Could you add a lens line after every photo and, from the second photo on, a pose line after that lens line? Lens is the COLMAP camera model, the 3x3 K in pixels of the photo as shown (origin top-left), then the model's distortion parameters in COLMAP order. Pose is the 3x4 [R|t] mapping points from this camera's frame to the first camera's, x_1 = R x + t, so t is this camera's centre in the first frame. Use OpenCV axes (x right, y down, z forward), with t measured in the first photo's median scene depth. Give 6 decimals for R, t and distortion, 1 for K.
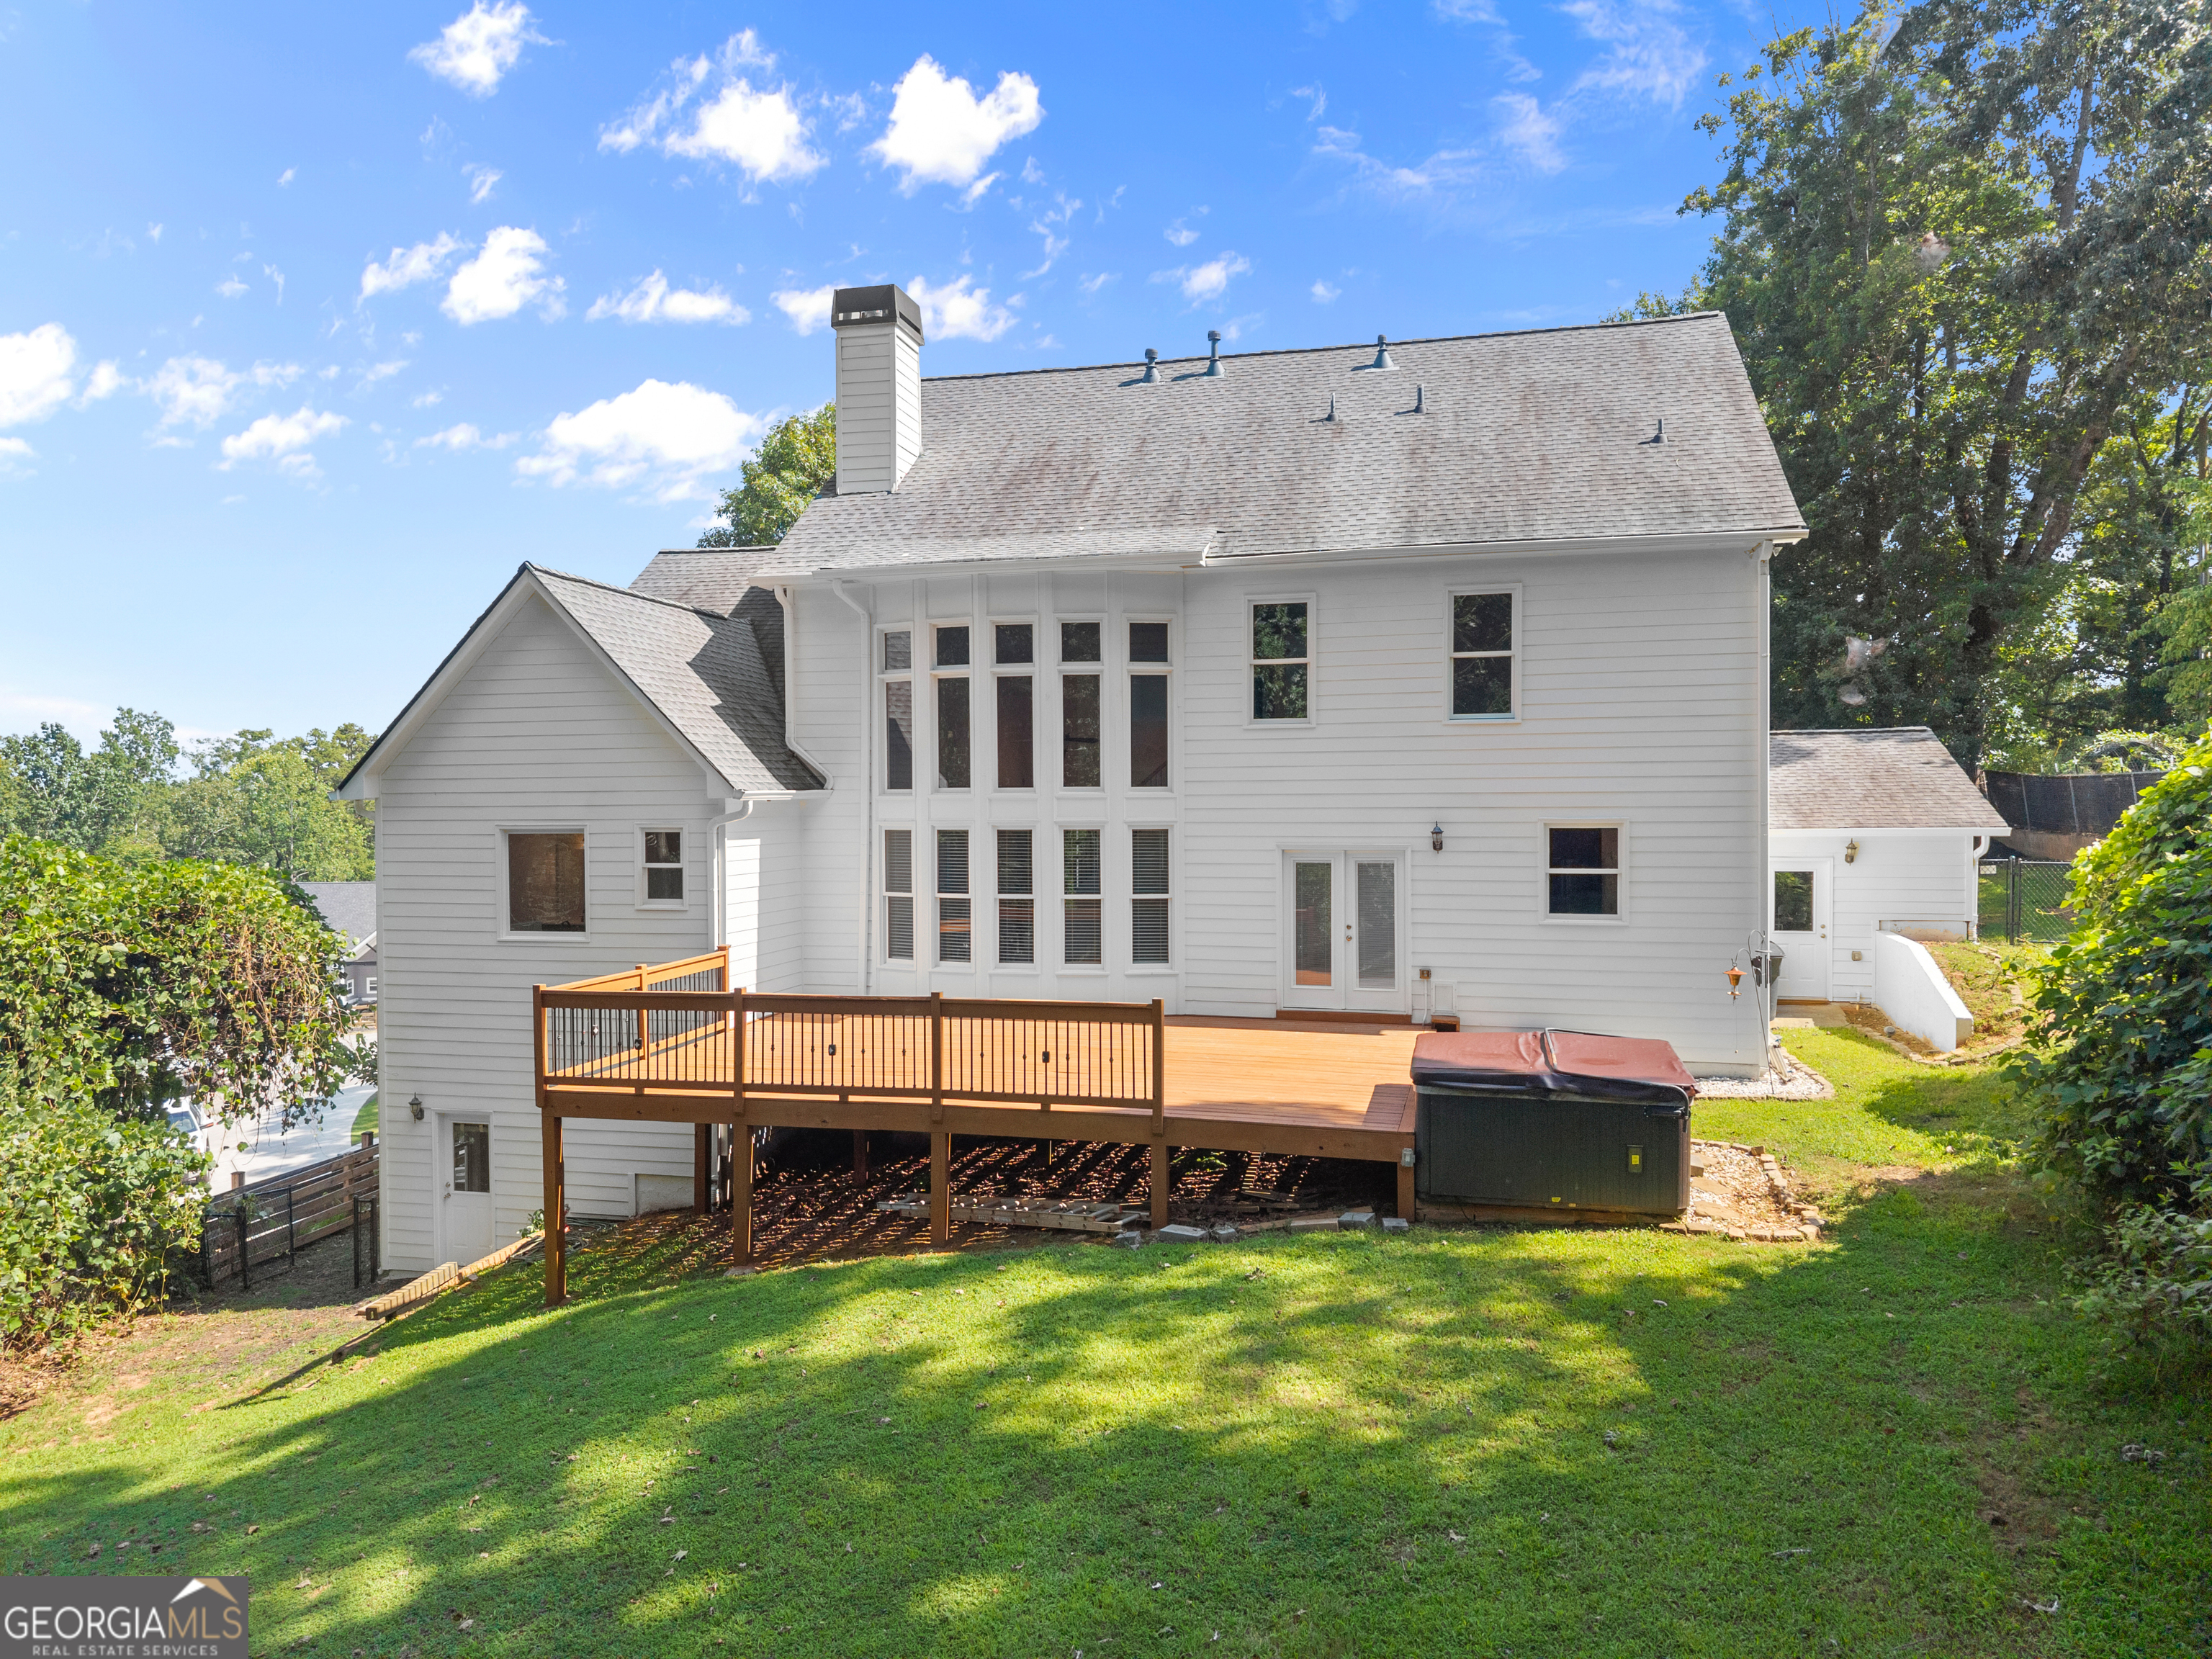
lens RADIAL K [[1507.2, 0, 1146.4], [0, 1507.2, 827.2], [0, 0, 1]] dist [0.027262, -0.027394]
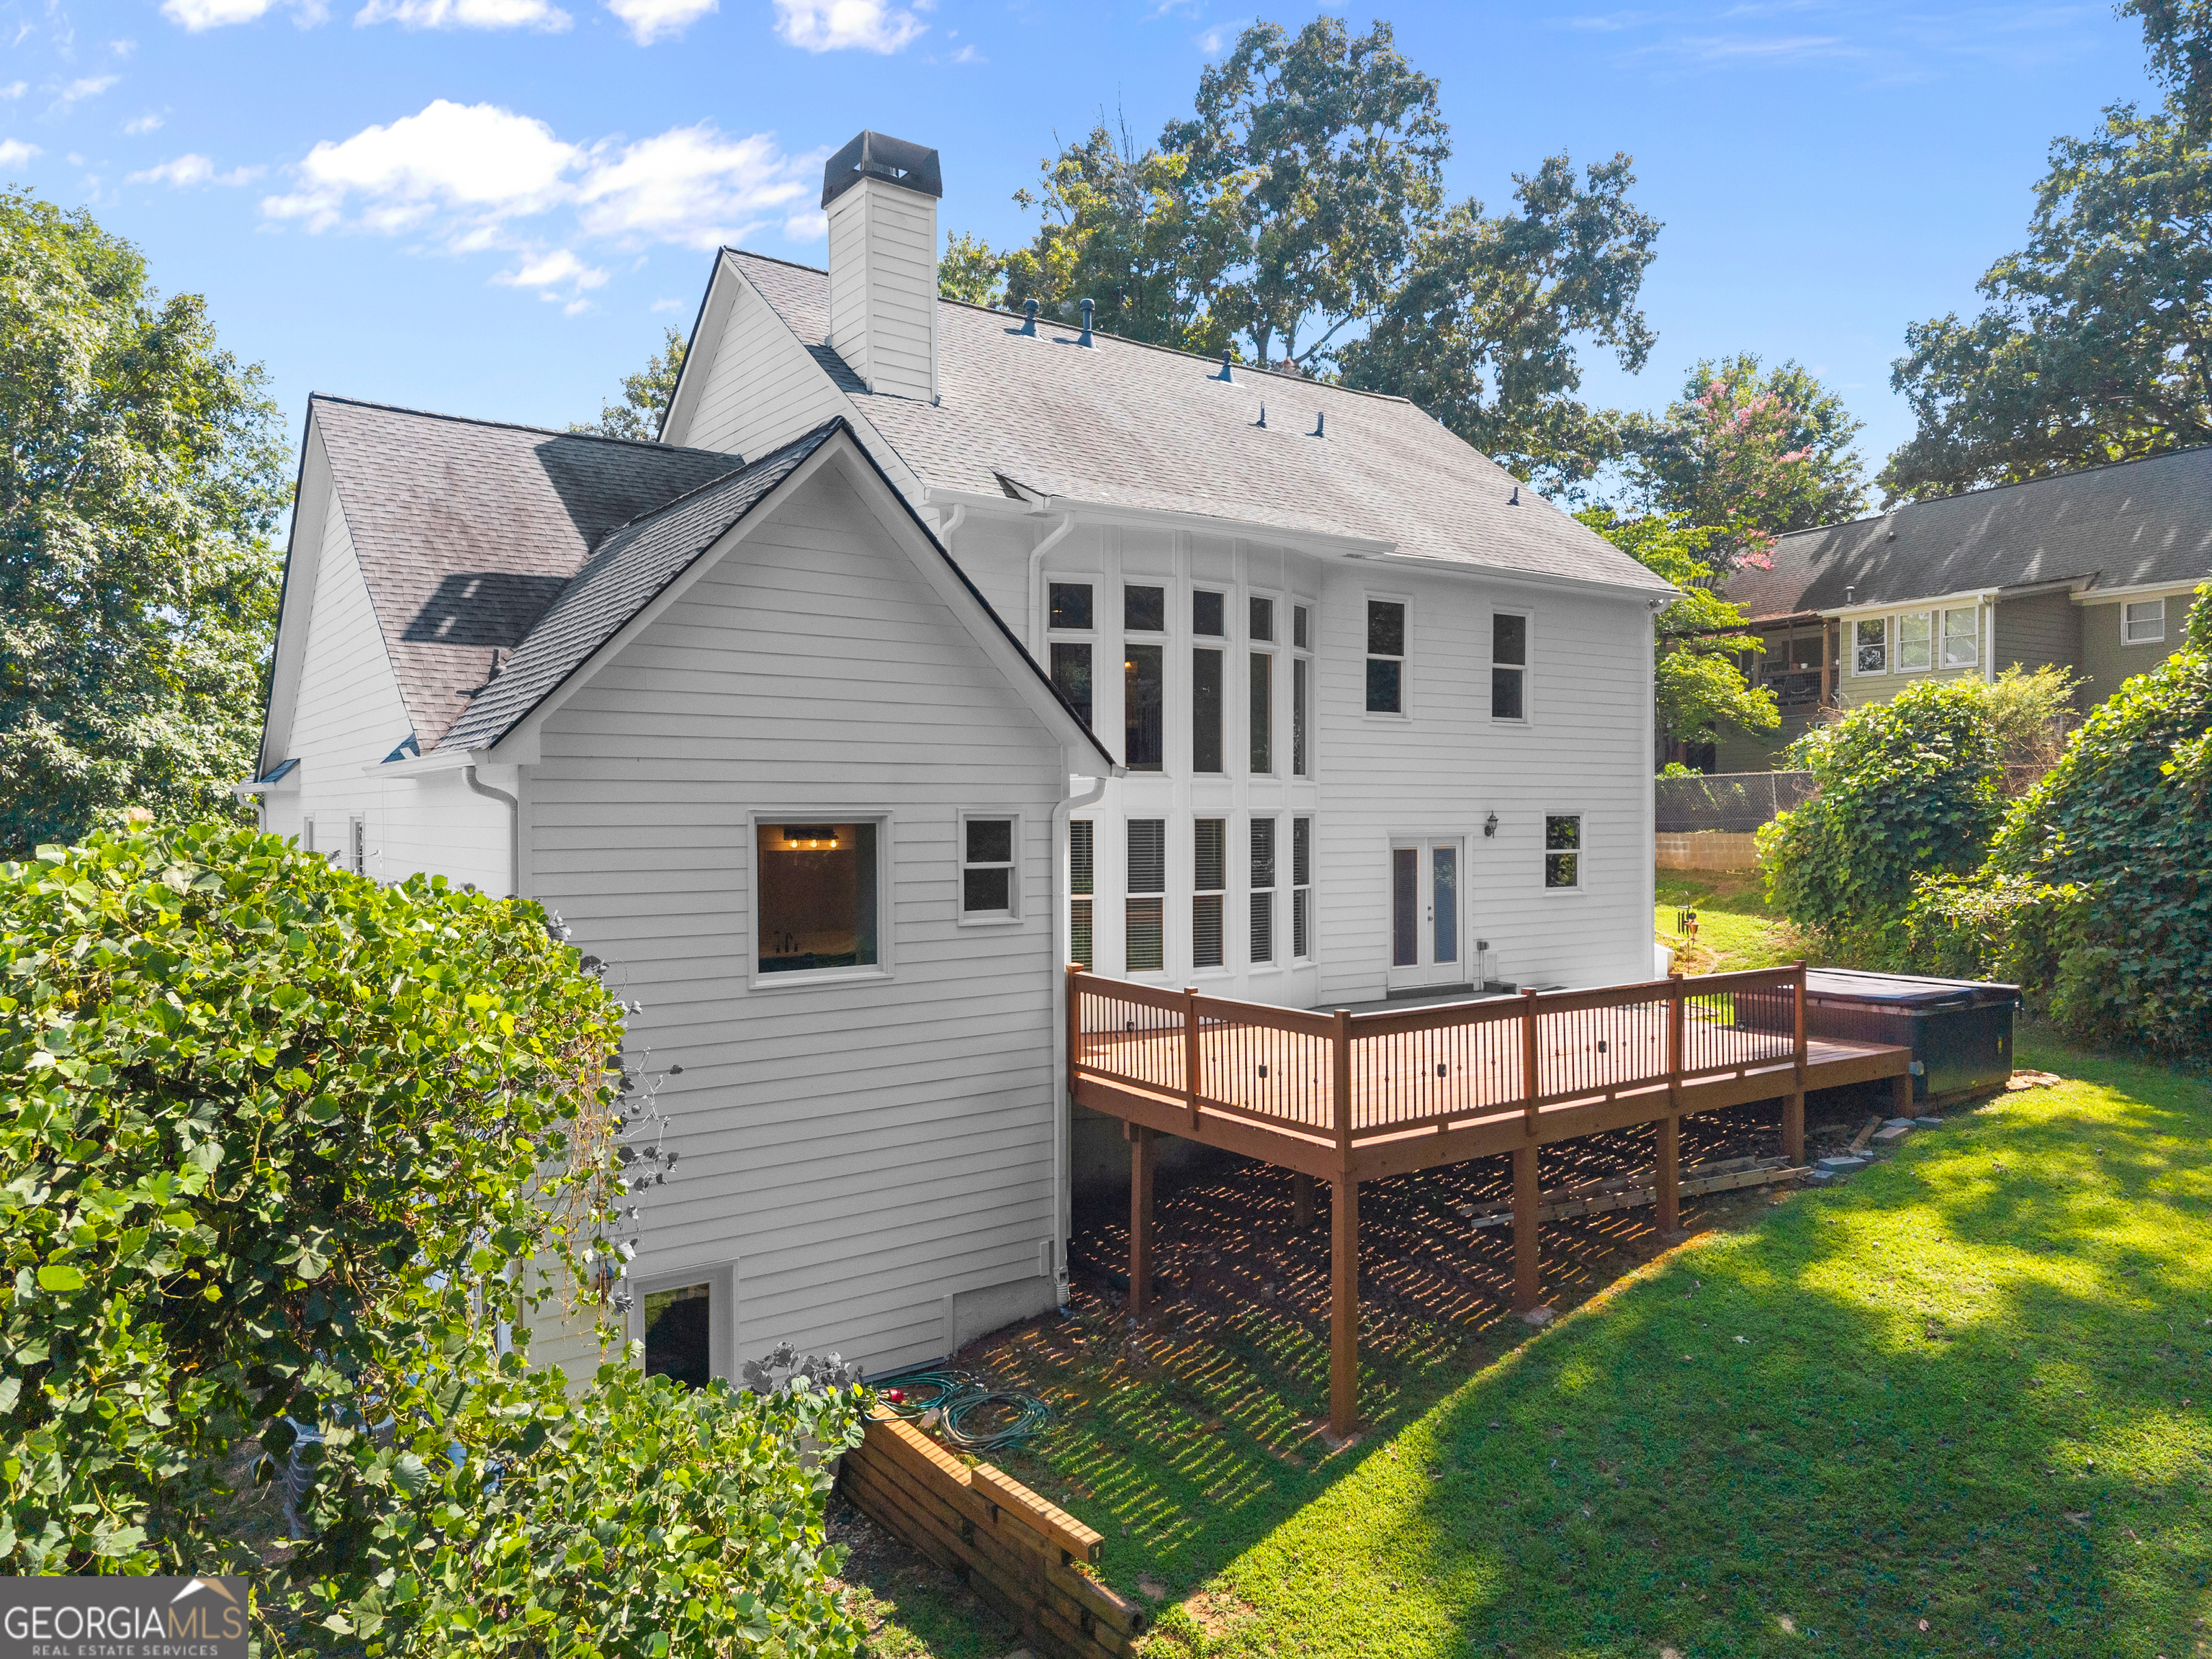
lens RADIAL K [[1489.2, 0, 1154.8], [0, 1489.2, 825.0], [0, 0, 1]] dist [0.026701, -0.001418]
pose [[0.642870, -0.003112, 0.765969, -0.832725], [0.011909, 0.999911, -0.005933, 0.010877], [-0.765883, 0.012936, 0.642850, 0.475261]]
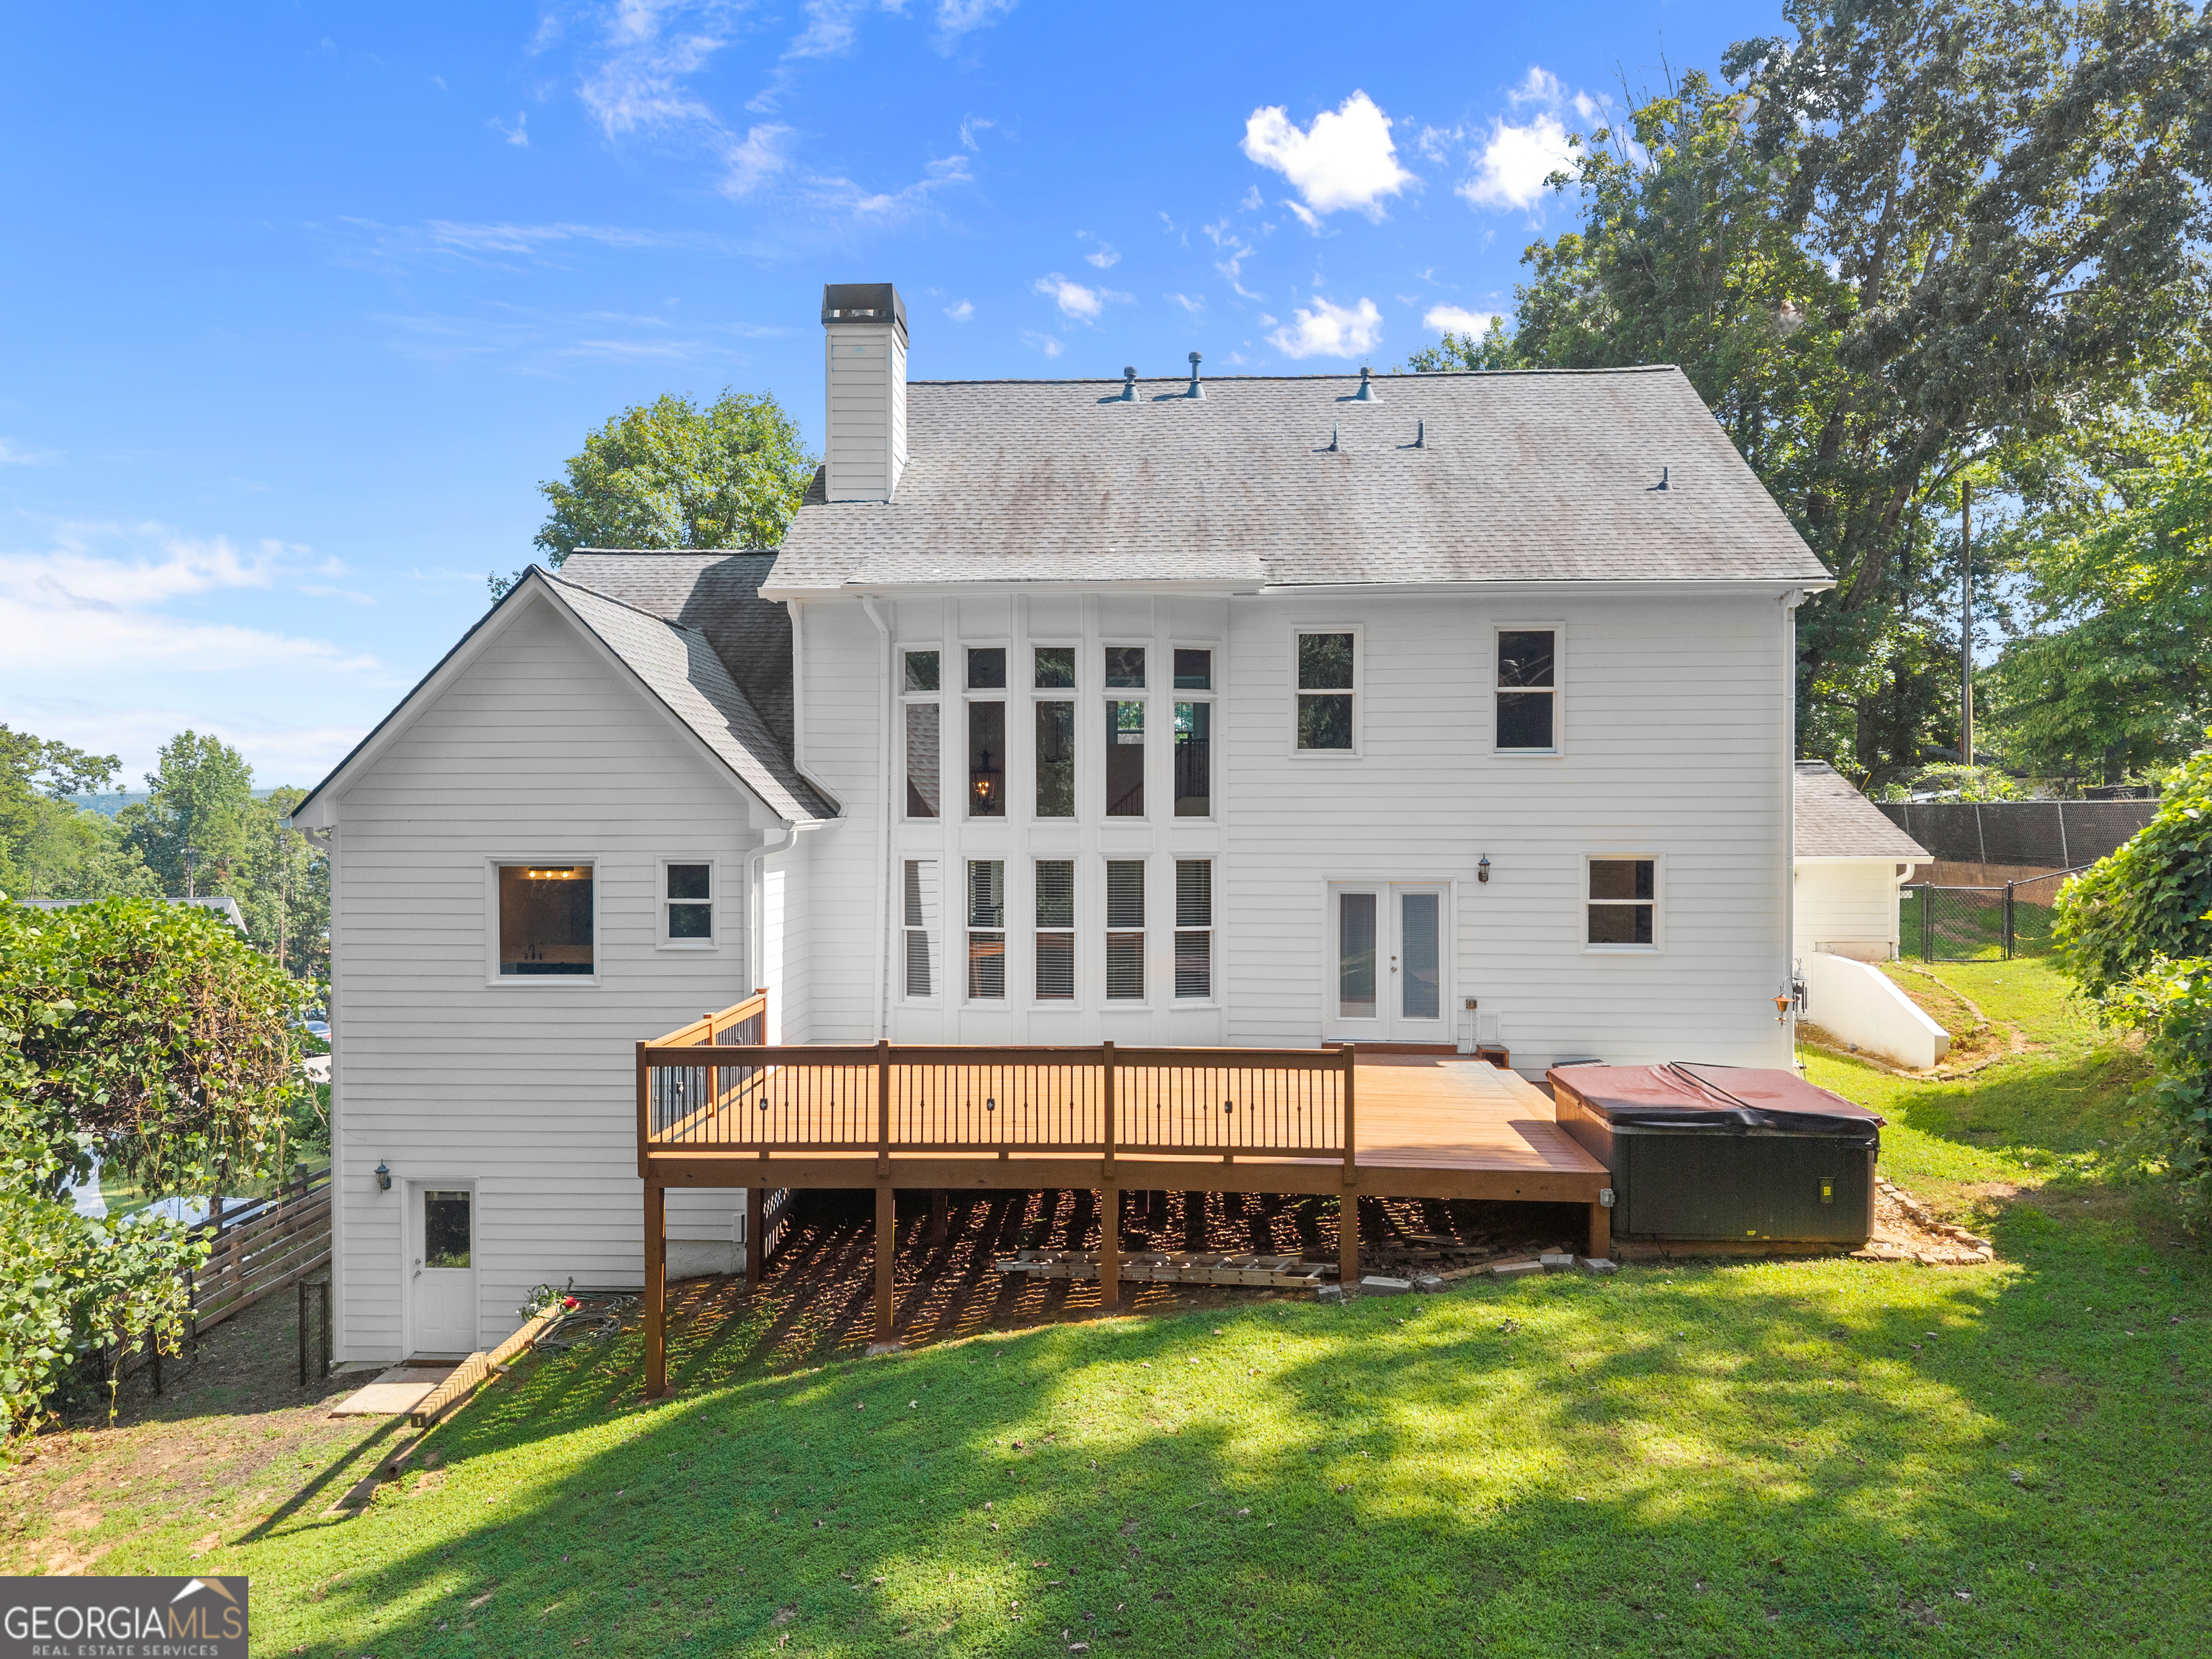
lens RADIAL K [[1507.2, 0, 1146.4], [0, 1507.2, 827.2], [0, 0, 1]] dist [0.027262, -0.027394]
pose [[0.981452, 0.003613, 0.191676, -0.225561], [-0.002433, 0.999977, -0.006394, -0.014485], [-0.191695, 0.005809, 0.981437, 0.048041]]
